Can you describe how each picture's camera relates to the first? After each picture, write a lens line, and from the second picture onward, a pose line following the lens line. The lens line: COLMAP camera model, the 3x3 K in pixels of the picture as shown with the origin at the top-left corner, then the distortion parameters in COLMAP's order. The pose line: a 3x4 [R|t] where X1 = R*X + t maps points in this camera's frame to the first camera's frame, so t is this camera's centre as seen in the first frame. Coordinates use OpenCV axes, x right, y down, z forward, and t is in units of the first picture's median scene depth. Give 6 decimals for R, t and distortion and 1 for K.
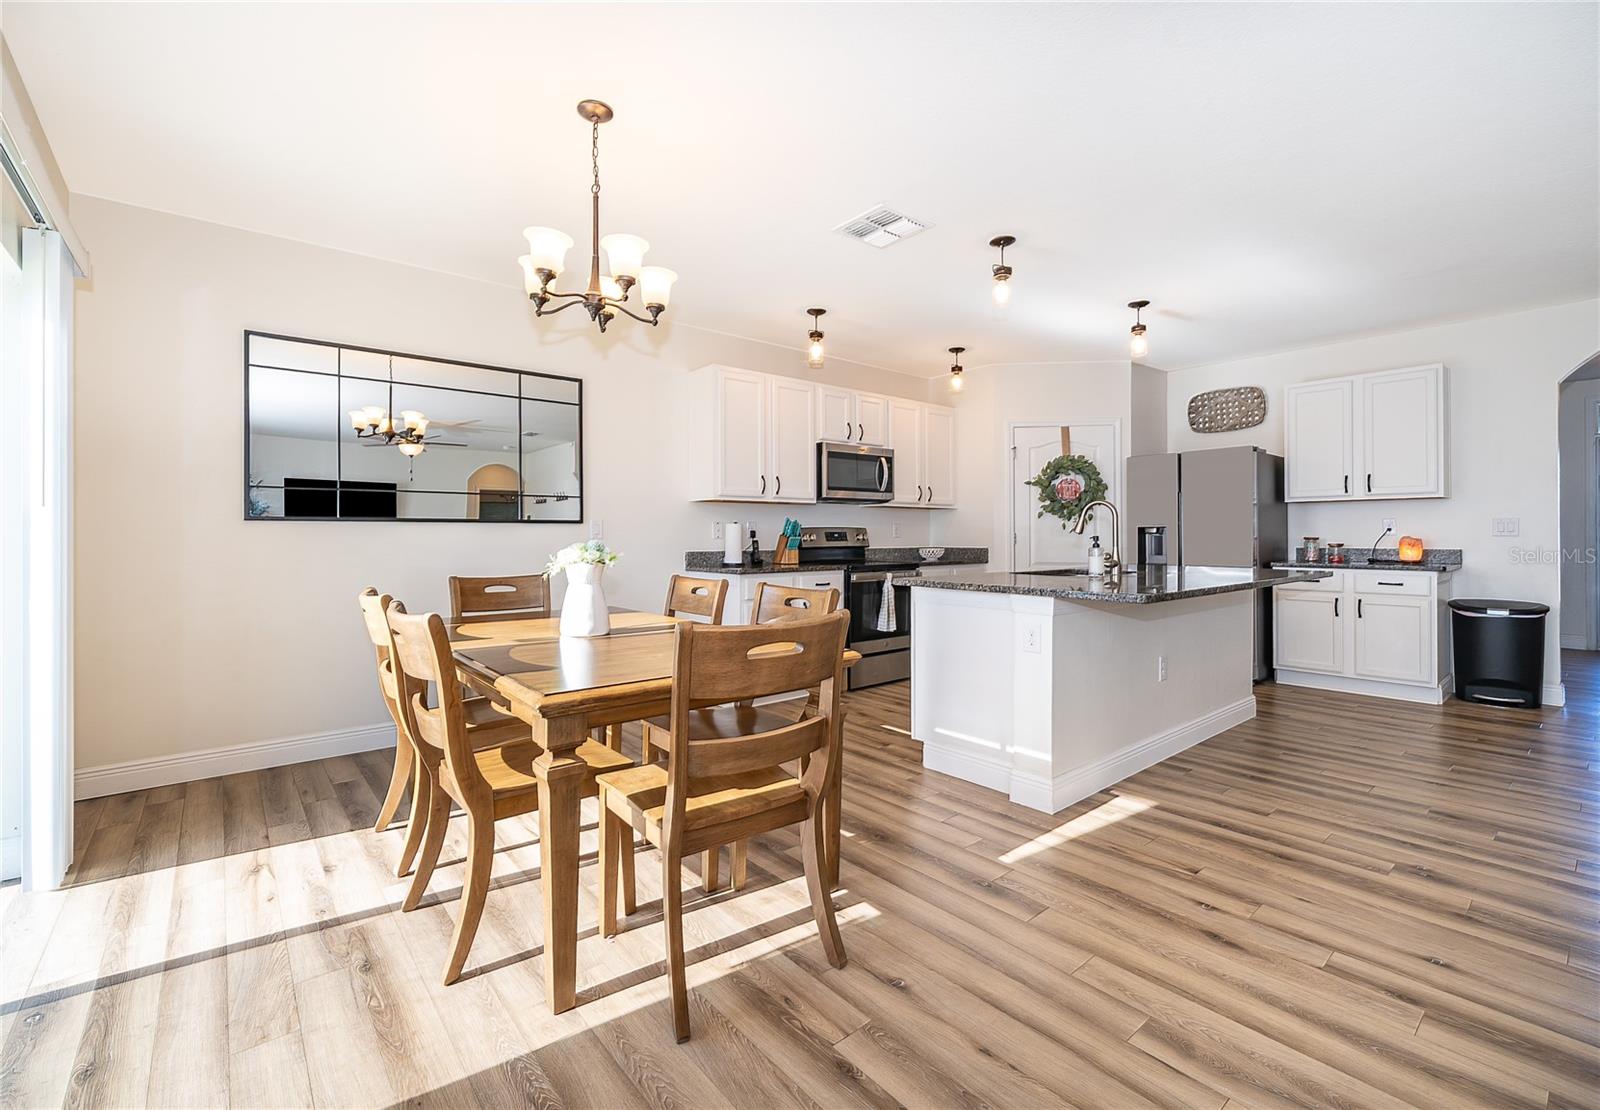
lens RADIAL K [[692.1, 0, 792.7], [0, 692.1, 535.3], [0, 0, 1]] dist [-0.001117, 0.000247]
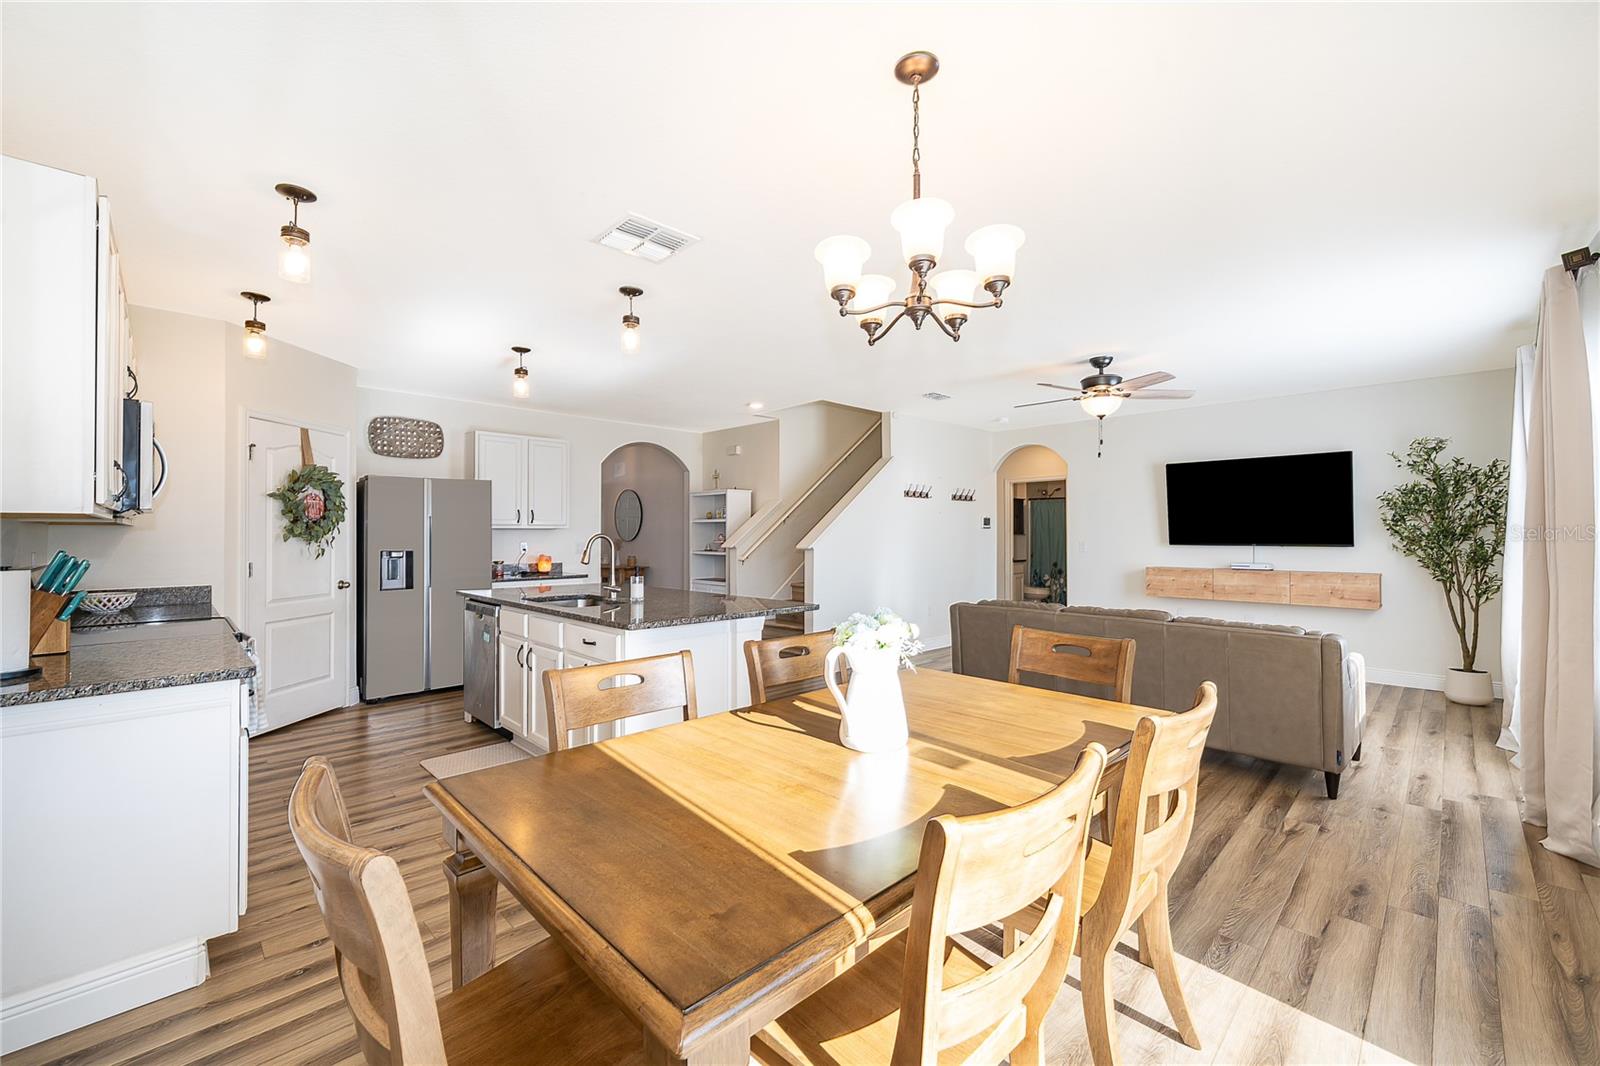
lens RADIAL K [[646.7, 0, 802.5], [0, 646.7, 529.7], [0, 0, 1]] dist [-0.002479, -0.000145]
pose [[-0.088737, 0.010083, 0.996004, -0.431951], [0.001951, 0.999949, -0.009949, -0.031458], [-0.996053, 0.001061, -0.088752, 0.512486]]
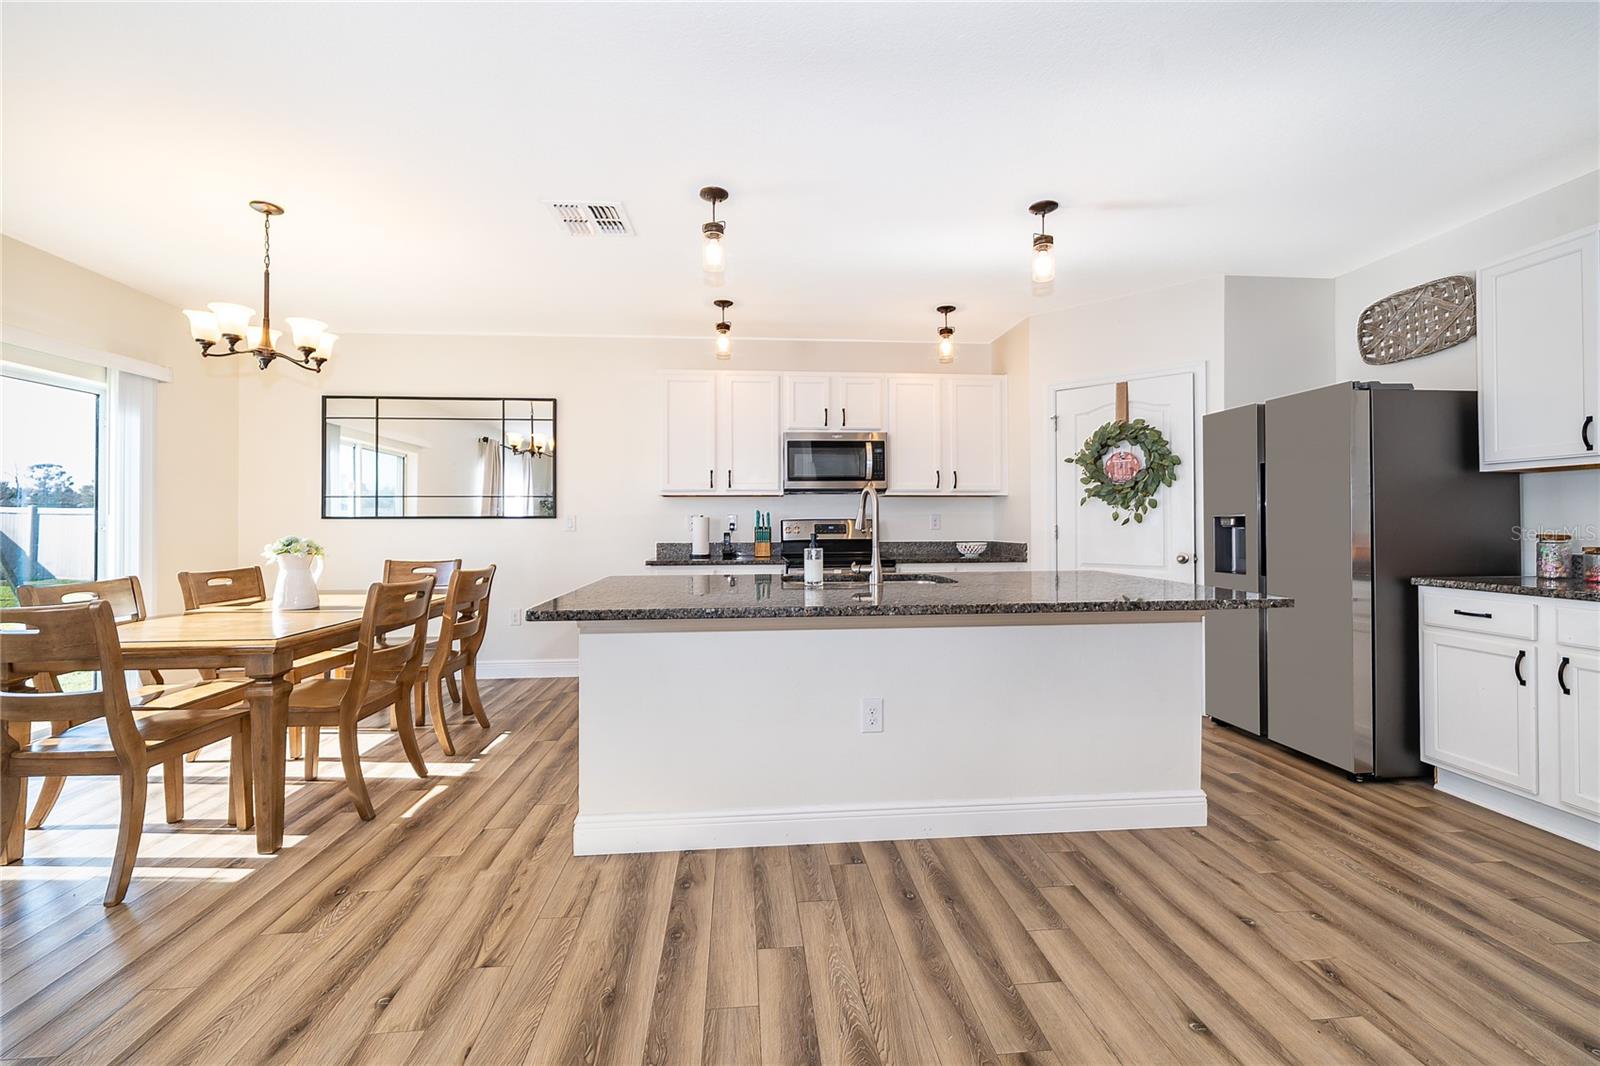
lens RADIAL K [[646.7, 0, 798.0], [0, 646.7, 520.6], [0, 0, 1]] dist [-0.002479, -0.000145]
pose [[0.824993, -0.002888, -0.565136, 0.525990], [0.002112, 0.999996, -0.002028, -0.007899], [0.565139, 0.000480, 0.824995, 0.240884]]
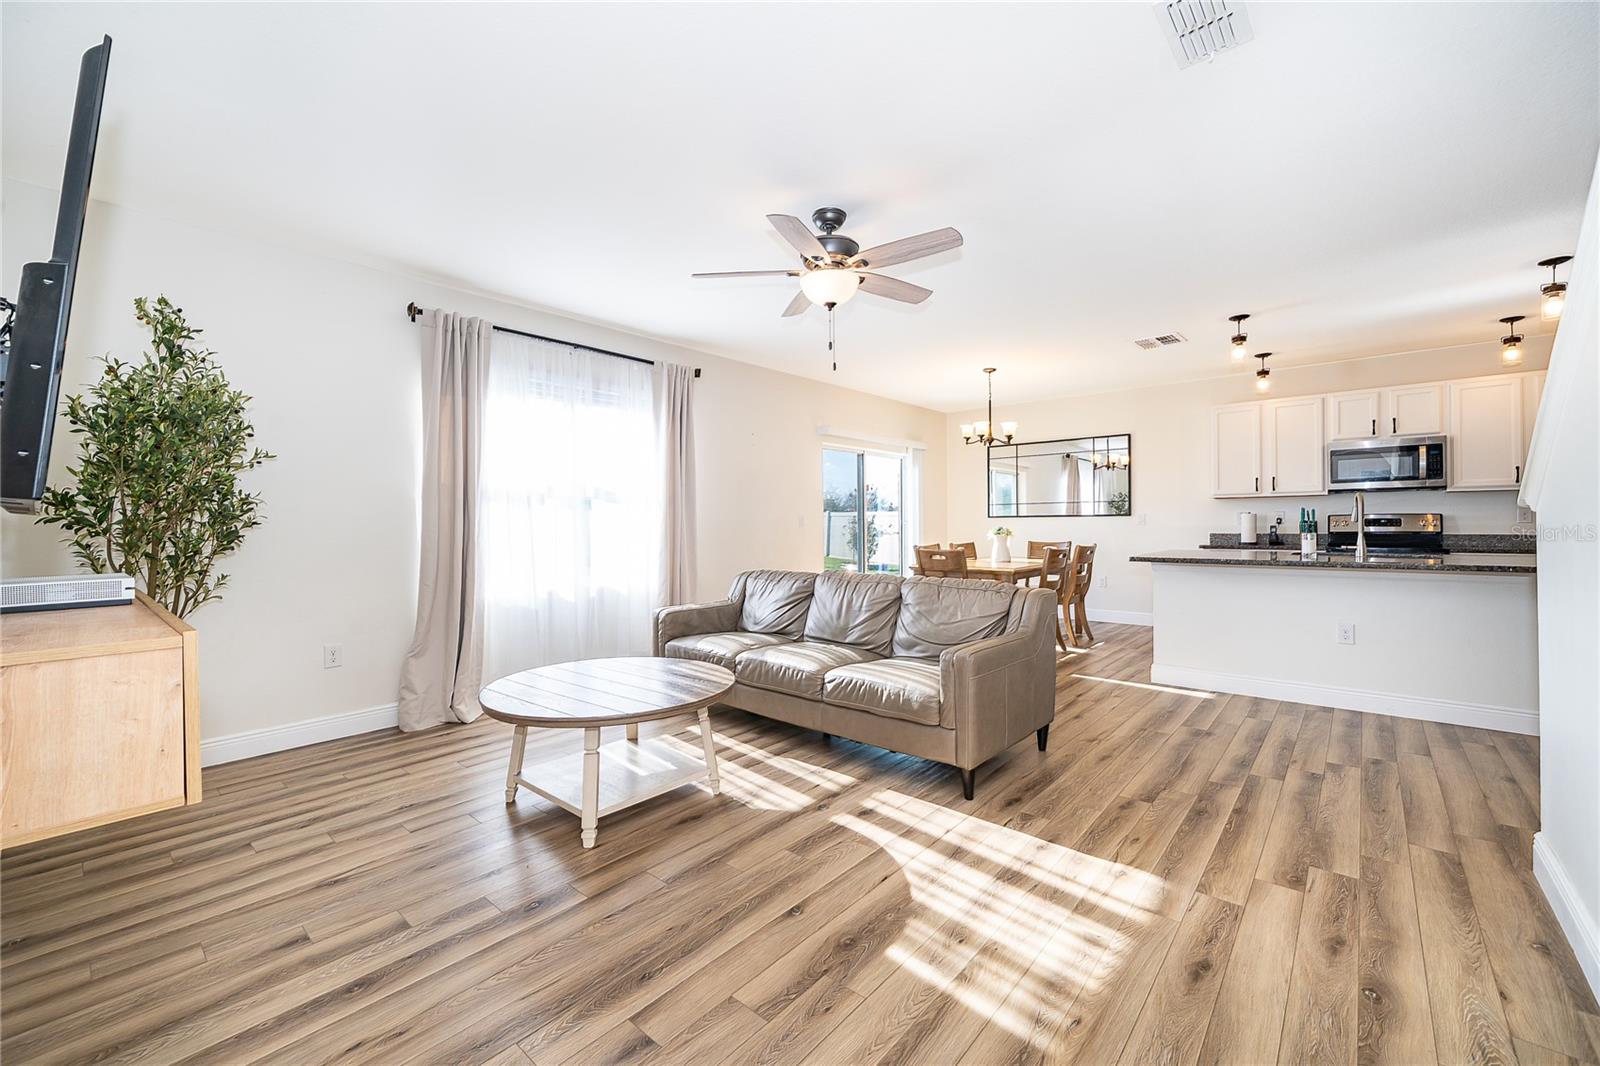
lens RADIAL K [[646.7, 0, 804.6], [0, 646.7, 528.1], [0, 0, 1]] dist [-0.002479, -0.000145]
pose [[0.164924, 0.006197, -0.986287, 0.913799], [0.008866, 0.999931, 0.007765, -0.005028], [0.986266, -0.010025, 0.164858, -0.068434]]
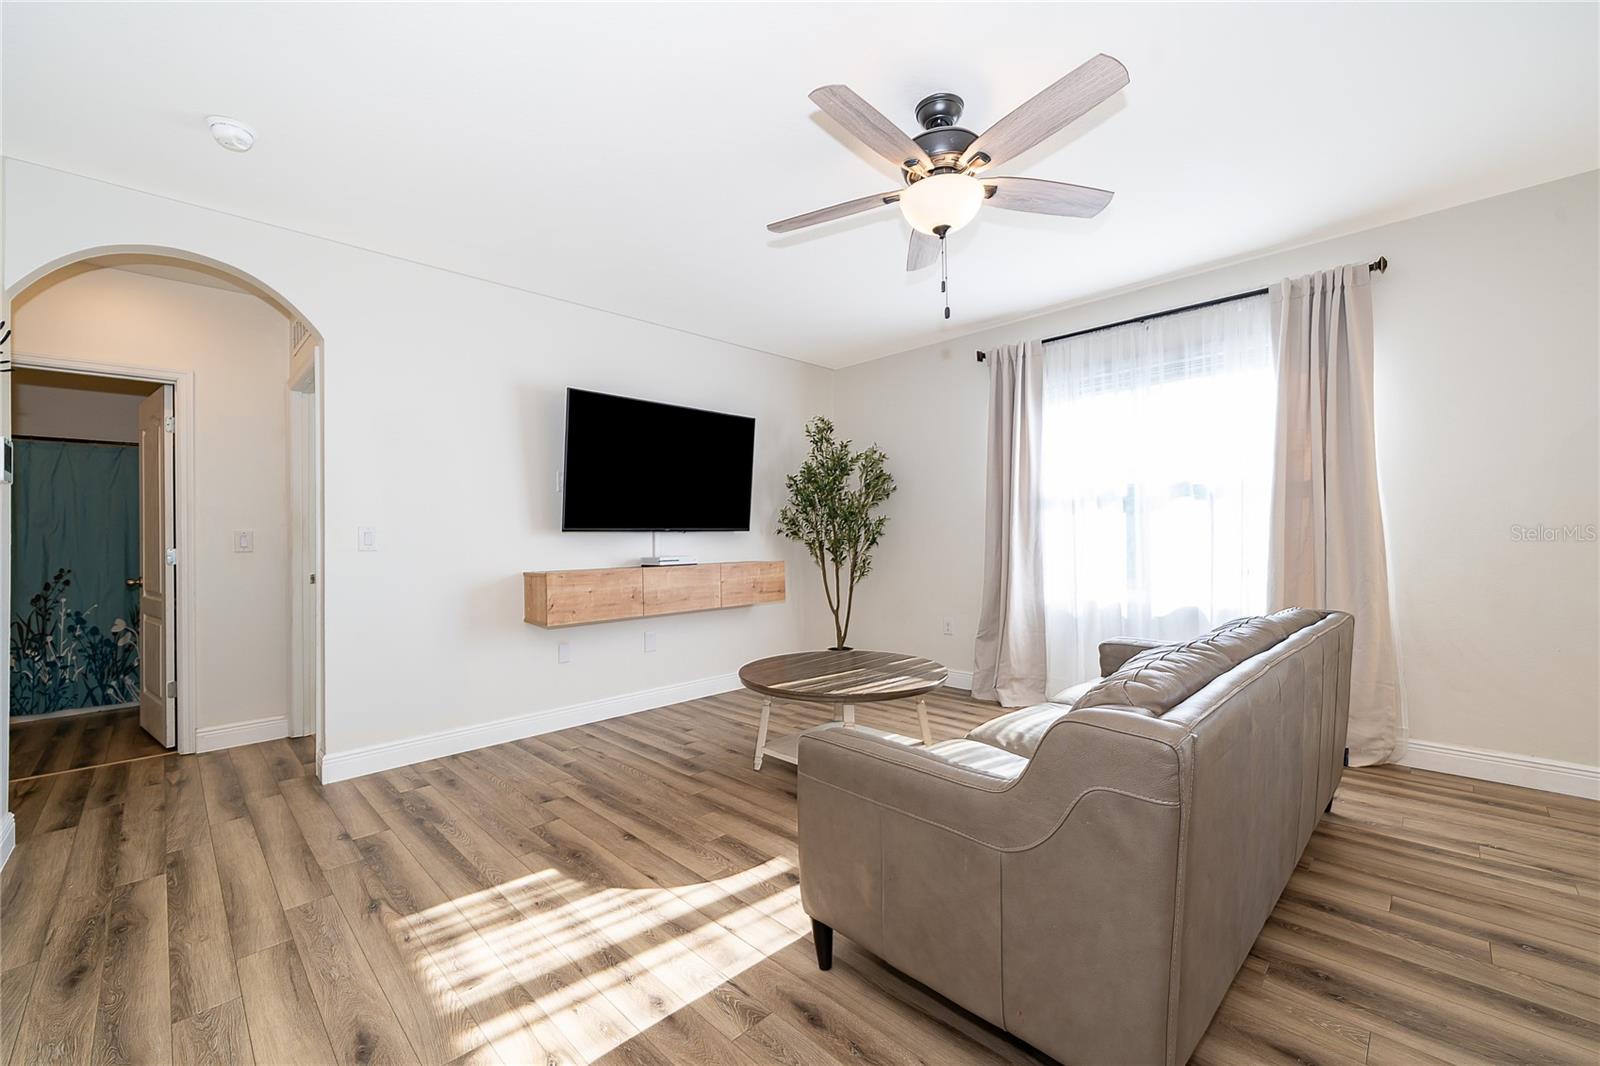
lens RADIAL K [[646.7, 0, 797.1], [0, 646.7, 528.7], [0, 0, 1]] dist [-0.002479, -0.000145]
pose [[-0.995691, 0.016135, -0.091318, 0.505915], [0.017530, 0.999741, -0.014498, -0.002485], [0.091061, -0.016036, -0.995716, 0.428090]]
